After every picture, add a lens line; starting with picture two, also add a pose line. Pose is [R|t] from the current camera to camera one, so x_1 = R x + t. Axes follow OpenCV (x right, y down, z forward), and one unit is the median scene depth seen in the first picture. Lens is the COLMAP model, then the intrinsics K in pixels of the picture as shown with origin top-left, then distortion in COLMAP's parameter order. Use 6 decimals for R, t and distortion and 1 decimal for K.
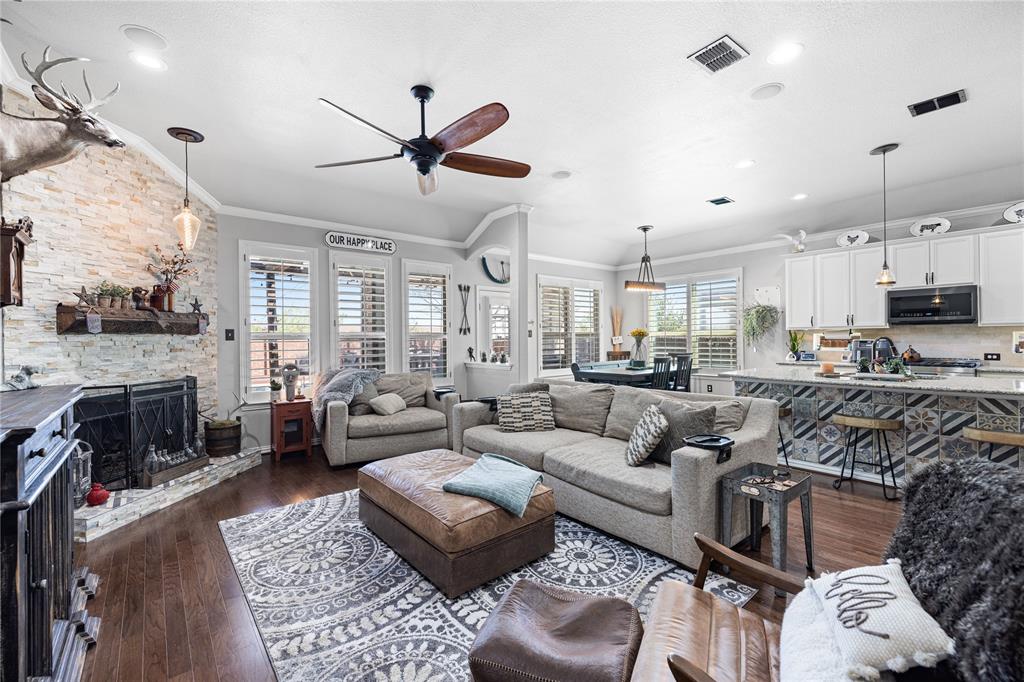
lens RADIAL K [[433.3, 0, 500.9], [0, 433.3, 332.4], [0, 0, 1]] dist [-0.000636, 0.000086]
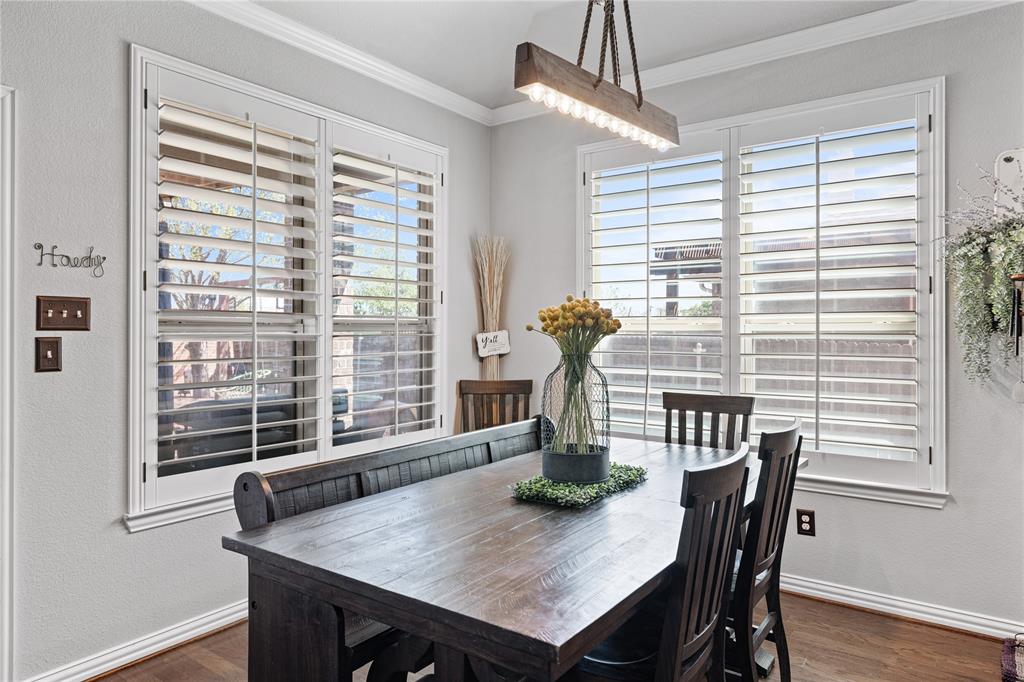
lens RADIAL K [[433.3, 0, 500.9], [0, 433.3, 332.4], [0, 0, 1]] dist [-0.000636, 0.000086]
pose [[0.972430, 0.009510, 0.233000, 0.231077], [-0.012552, 0.999854, 0.011573, 0.006781], [-0.232856, -0.014179, 0.972408, 0.795671]]
